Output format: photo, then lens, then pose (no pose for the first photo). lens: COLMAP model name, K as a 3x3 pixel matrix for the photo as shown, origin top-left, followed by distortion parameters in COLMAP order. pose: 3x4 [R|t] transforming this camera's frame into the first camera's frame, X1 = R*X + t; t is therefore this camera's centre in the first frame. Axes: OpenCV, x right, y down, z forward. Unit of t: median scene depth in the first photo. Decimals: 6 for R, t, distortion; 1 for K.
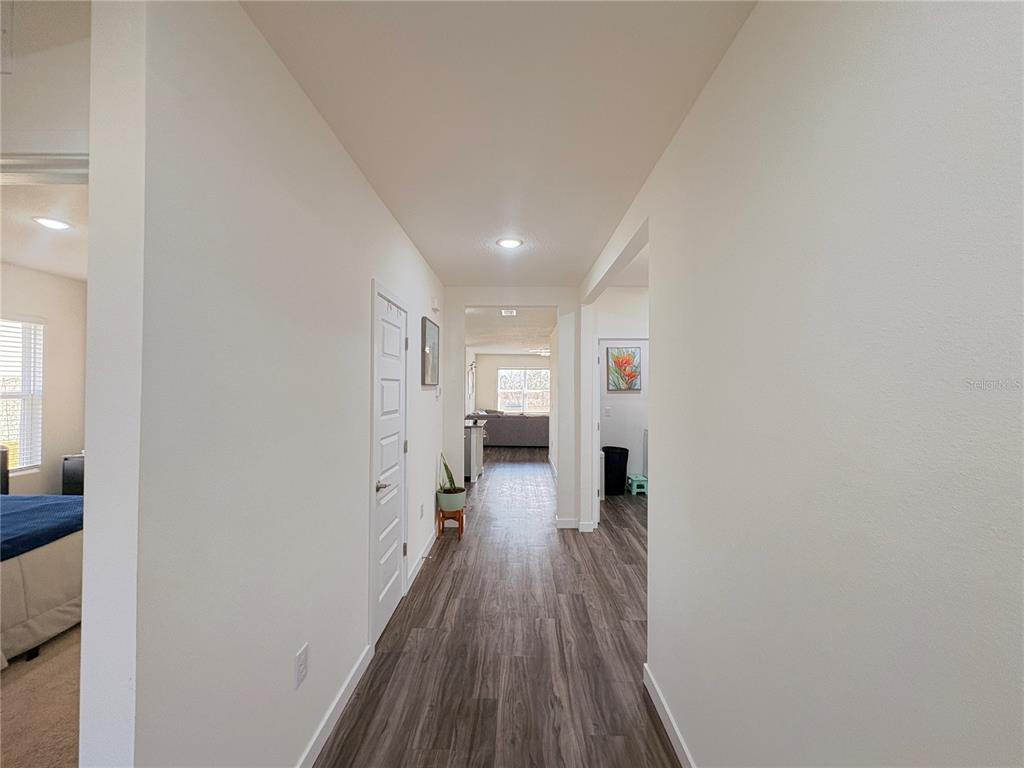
lens RADIAL K [[406.1, 0, 518.1], [0, 406.1, 385.9], [0, 0, 1]] dist [0.000680, -0.000087]
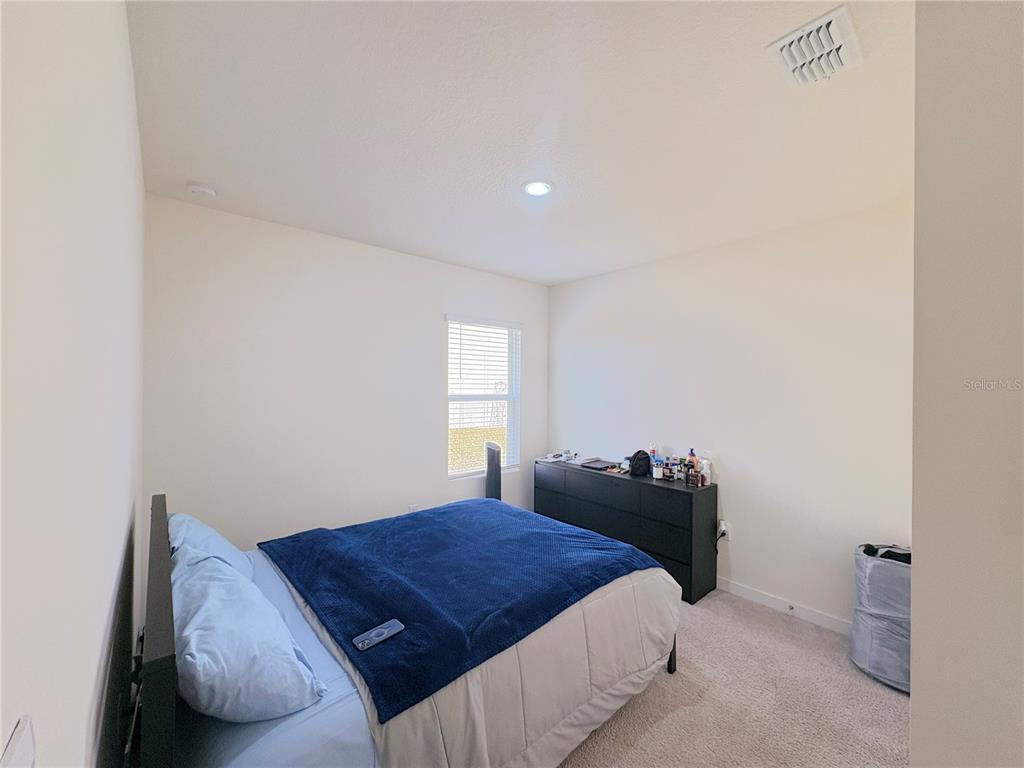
lens RADIAL K [[406.1, 0, 515.1], [0, 406.1, 385.3], [0, 0, 1]] dist [0.000680, -0.000087]
pose [[0.659076, -0.004202, -0.752065, -0.419455], [0.003392, 0.999991, -0.002615, -0.006401], [0.752069, -0.000827, 0.659084, 0.321268]]
